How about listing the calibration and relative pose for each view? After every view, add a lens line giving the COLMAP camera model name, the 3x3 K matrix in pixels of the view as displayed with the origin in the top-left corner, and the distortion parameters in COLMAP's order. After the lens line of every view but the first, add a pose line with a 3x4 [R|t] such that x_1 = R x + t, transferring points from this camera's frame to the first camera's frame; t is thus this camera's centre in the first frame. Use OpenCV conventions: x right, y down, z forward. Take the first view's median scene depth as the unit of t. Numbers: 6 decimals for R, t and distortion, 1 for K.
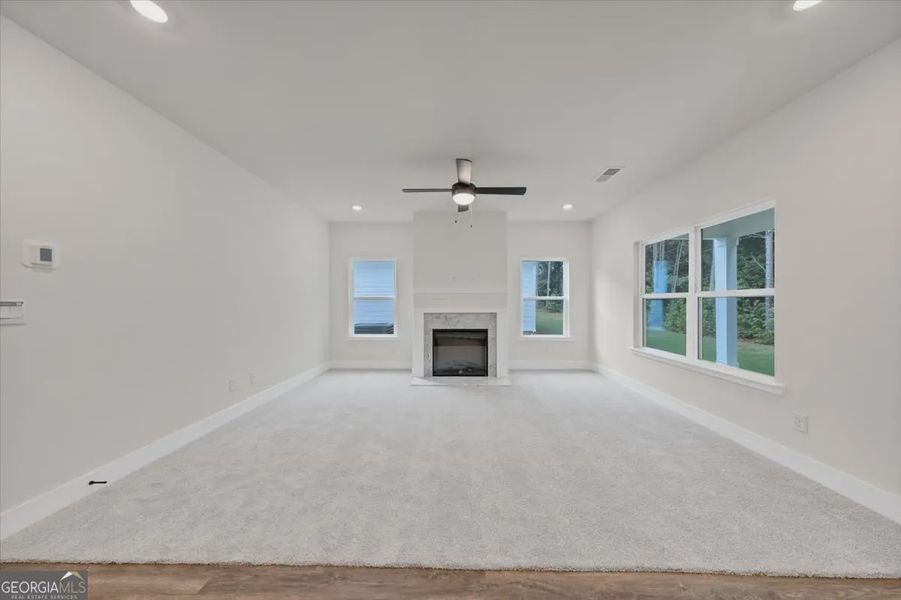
lens RADIAL K [[284.1, 0, 448.4], [0, 284.1, 301.6], [0, 0, 1]] dist [0.001713, 0.000065]
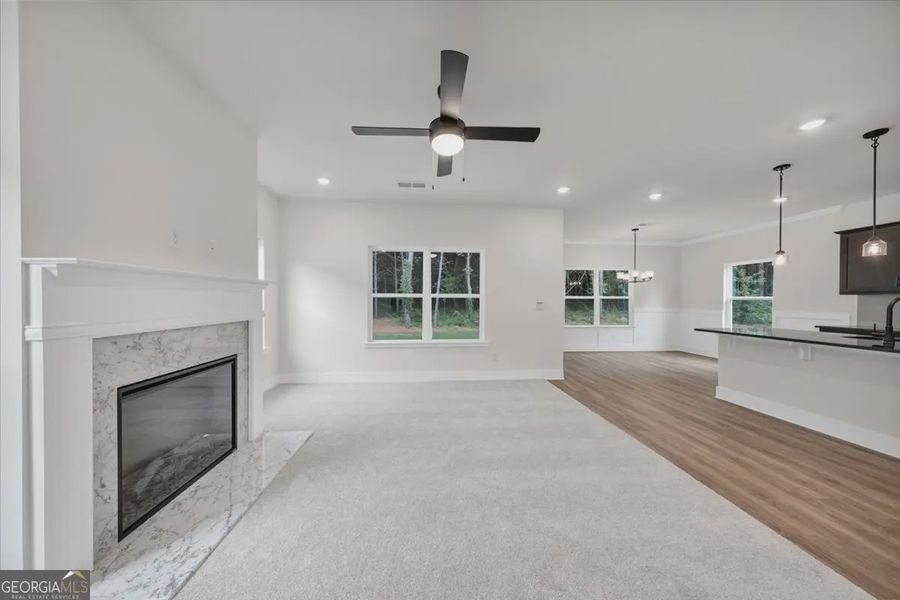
lens RADIAL K [[283.8, 0, 447.9], [0, 283.8, 301.6], [0, 0, 1]] dist [0.001713, 0.000065]
pose [[-0.097958, -0.002142, 0.995188, -0.389641], [-0.004254, 0.999989, 0.001733, 0.002301], [-0.995182, -0.004064, -0.097966, 0.674613]]
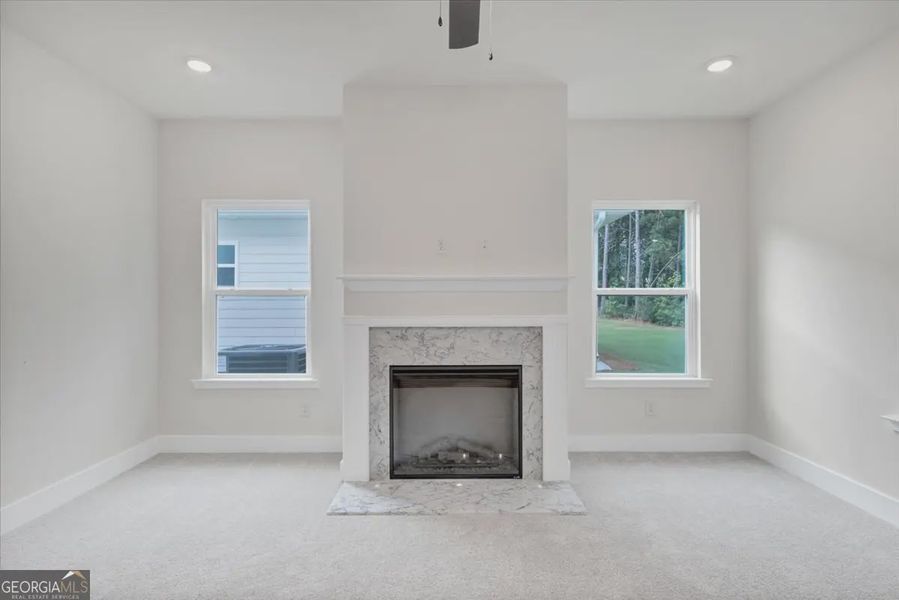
lens RADIAL K [[462.0, 0, 449.5], [0, 462.0, 300.0], [0, 0, 1]] dist [0.001962, 0.000260]
pose [[0.999654, -0.000336, 0.026291, 0.014521], [0.000342, 1.000000, -0.000202, 0.000784], [-0.026291, 0.000211, 0.999654, 0.319406]]
